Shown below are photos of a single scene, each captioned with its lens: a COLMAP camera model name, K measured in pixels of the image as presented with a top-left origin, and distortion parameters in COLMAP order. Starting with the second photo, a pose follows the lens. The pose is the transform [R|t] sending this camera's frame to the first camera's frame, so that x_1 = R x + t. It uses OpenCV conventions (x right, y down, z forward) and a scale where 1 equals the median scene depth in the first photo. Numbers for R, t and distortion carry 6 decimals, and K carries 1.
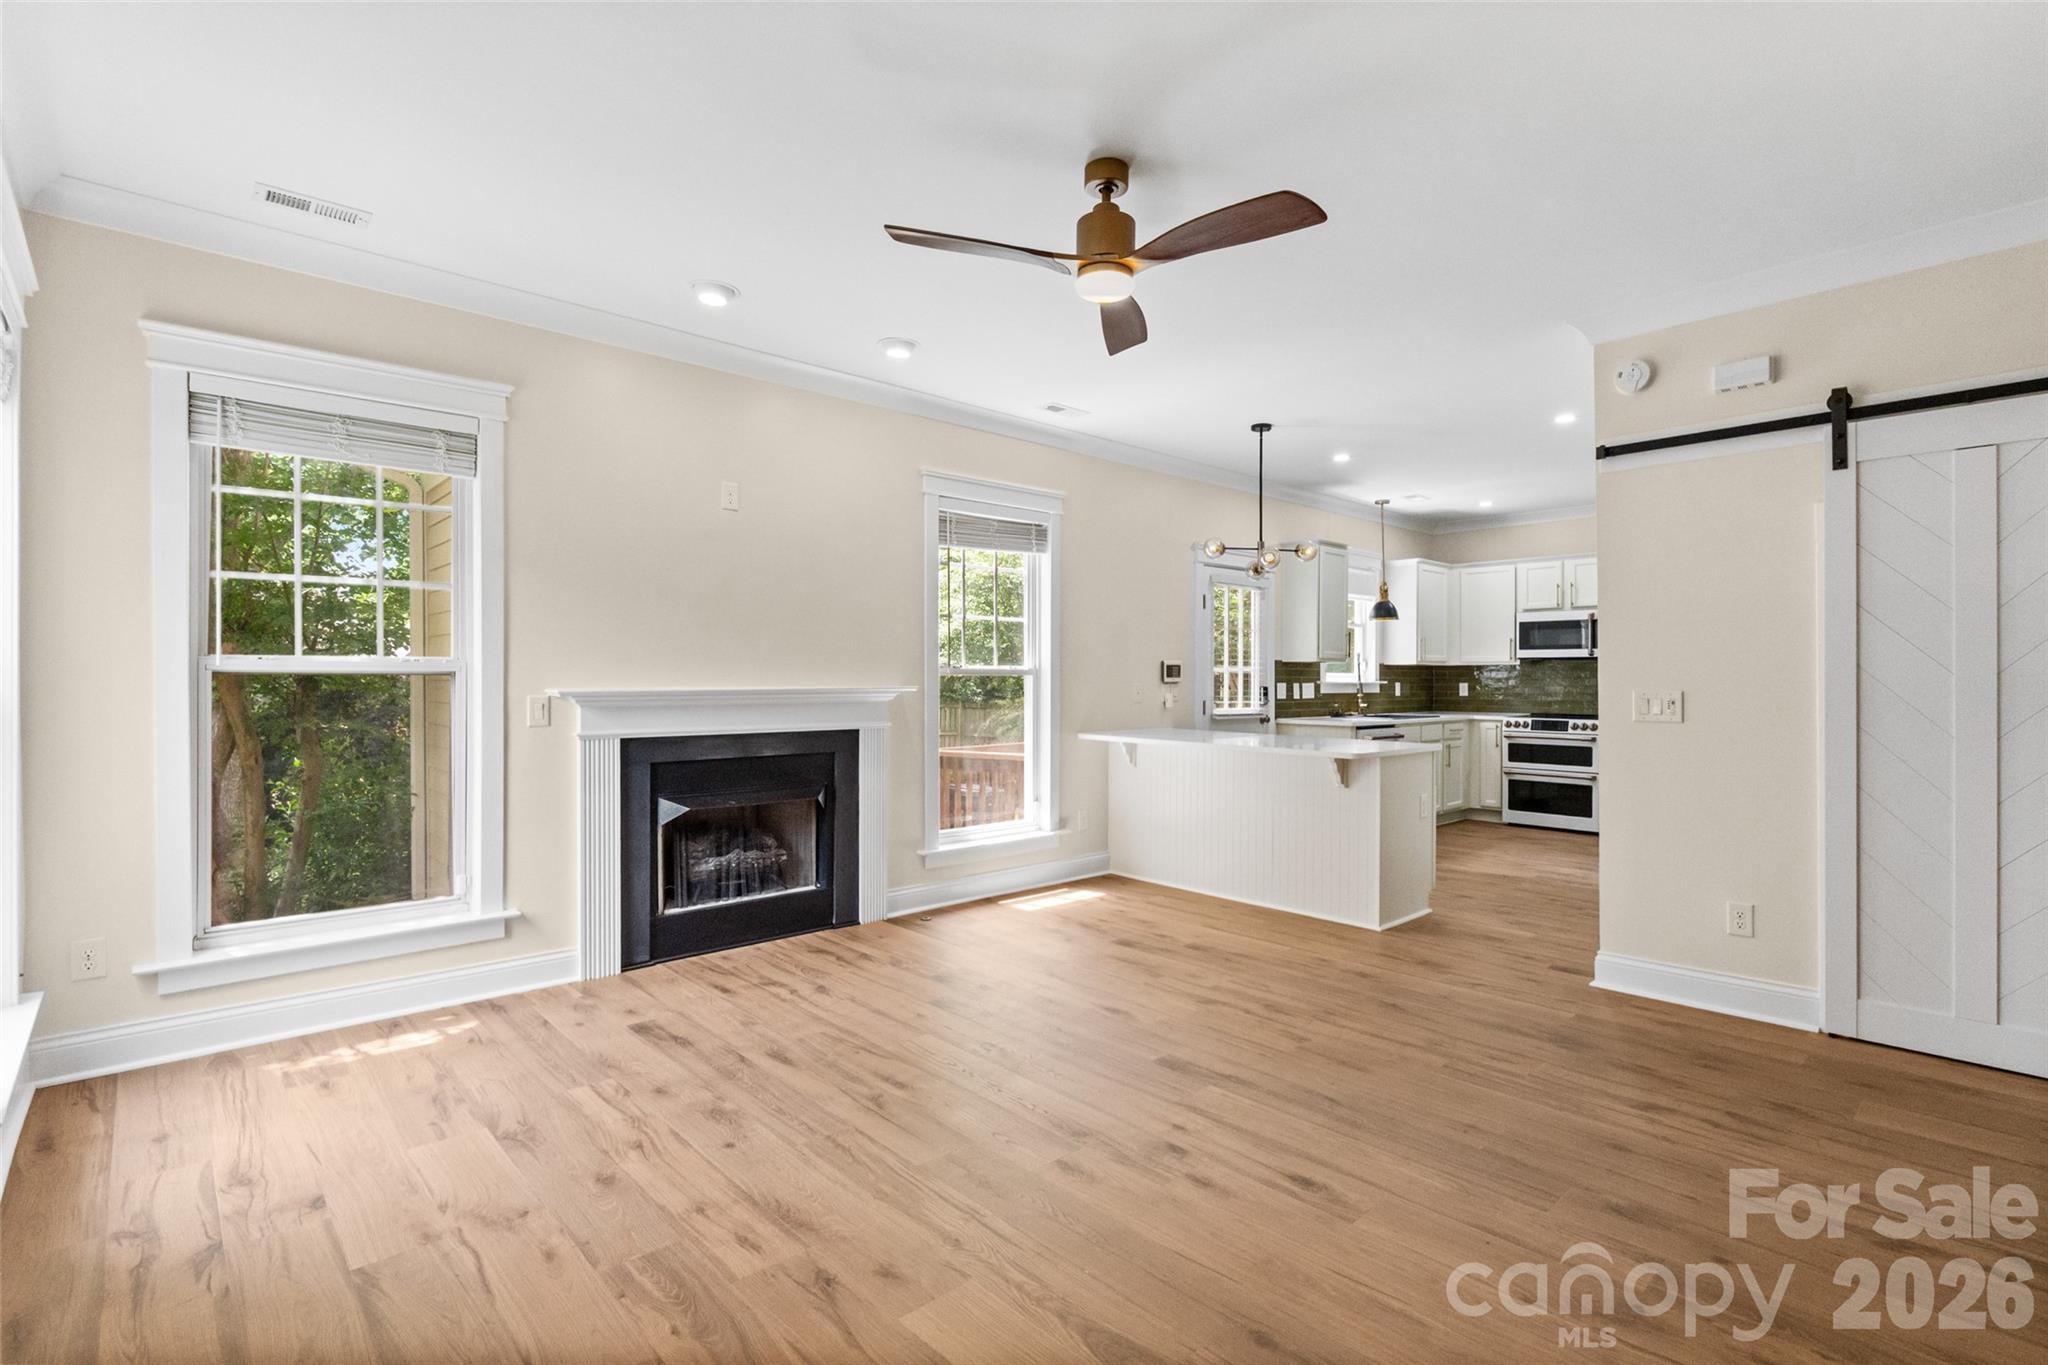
lens RADIAL K [[956.2, 0, 1016.1], [0, 956.2, 681.8], [0, 0, 1]] dist [-0.008087, 0.001970]
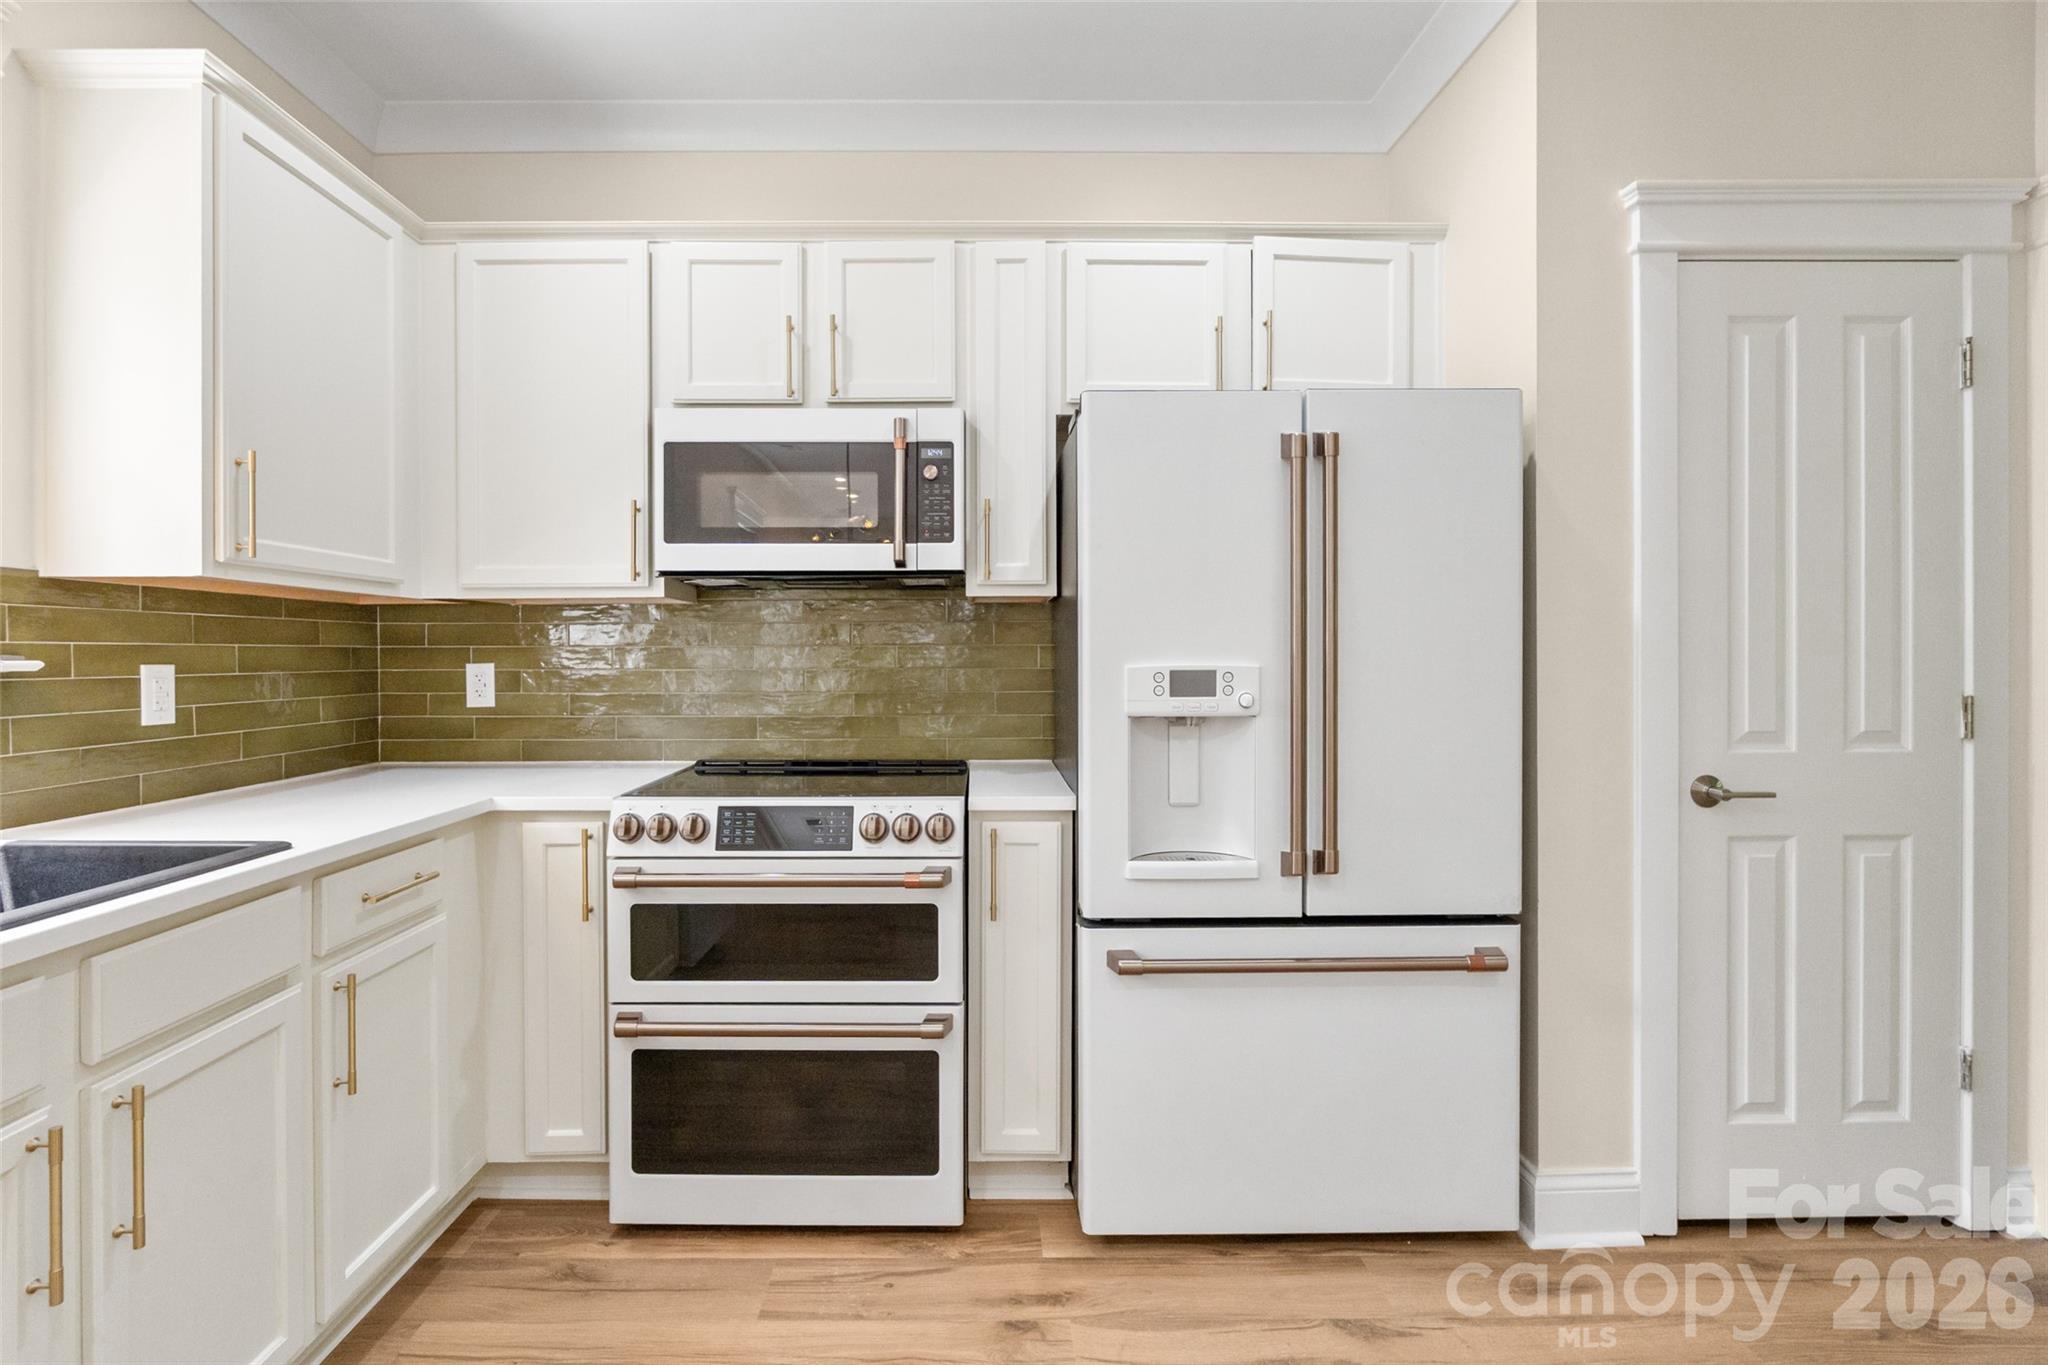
lens RADIAL K [[956.2, 0, 977.0], [0, 956.2, 656.0], [0, 0, 1]] dist [-0.008087, 0.001970]
pose [[0.665424, -0.005680, 0.746444, 0.728373], [0.007373, 0.999972, 0.001036, -0.000350], [-0.746430, 0.004814, 0.665447, 1.430764]]
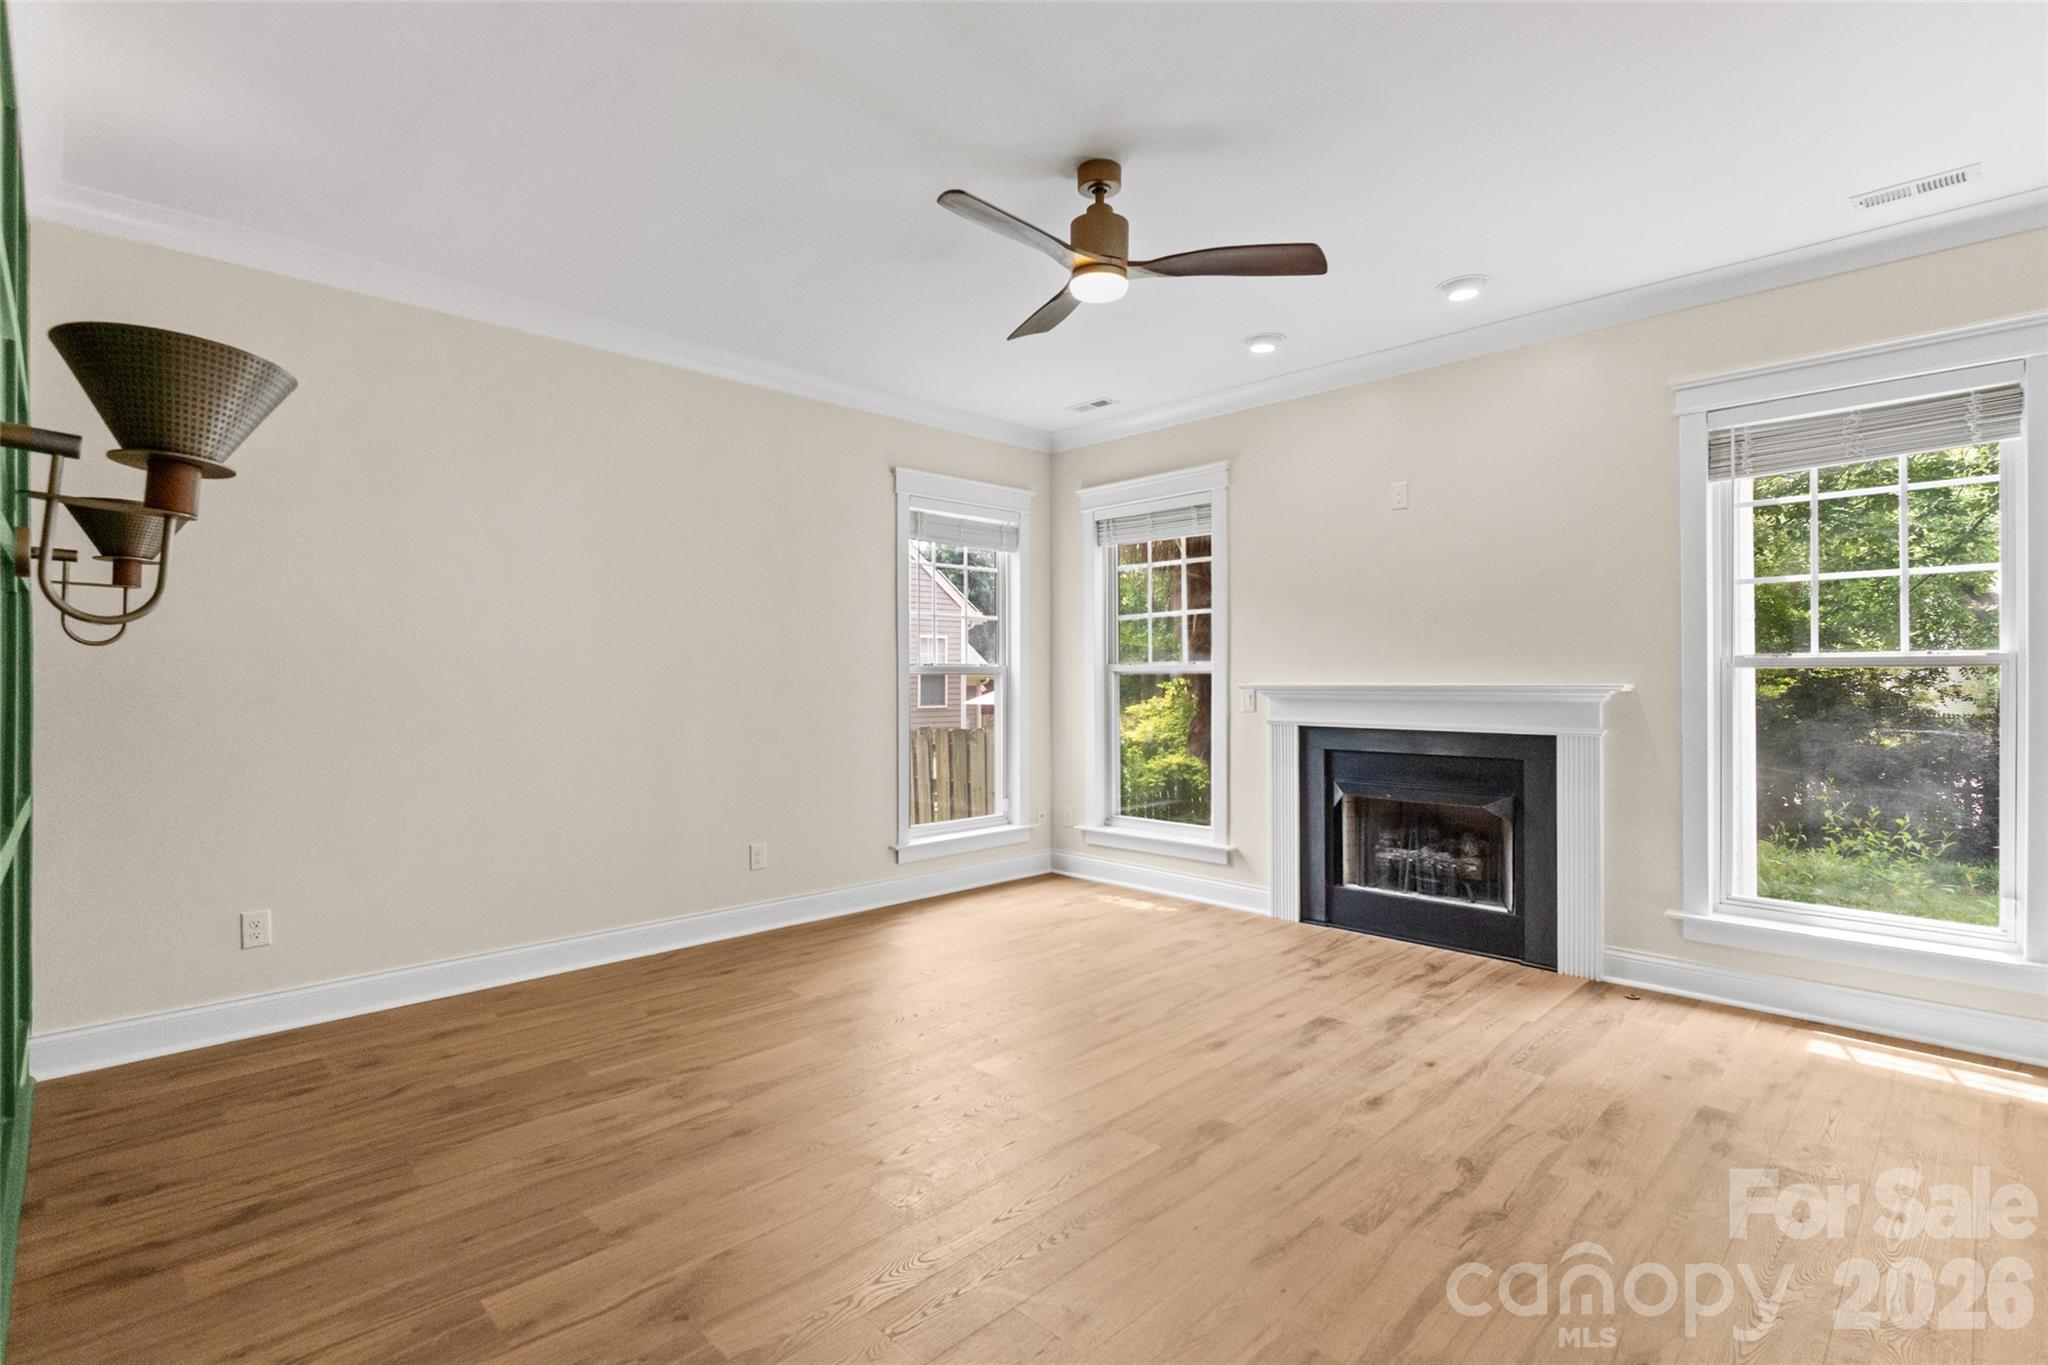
lens RADIAL K [[956.2, 0, 1025.1], [0, 956.2, 681.5], [0, 0, 1]] dist [-0.008087, 0.001970]
pose [[0.042977, 0.002102, -0.999074, 0.714510], [-0.001664, 0.999997, 0.002032, 0.002482], [0.999075, 0.001575, 0.042981, 0.569367]]
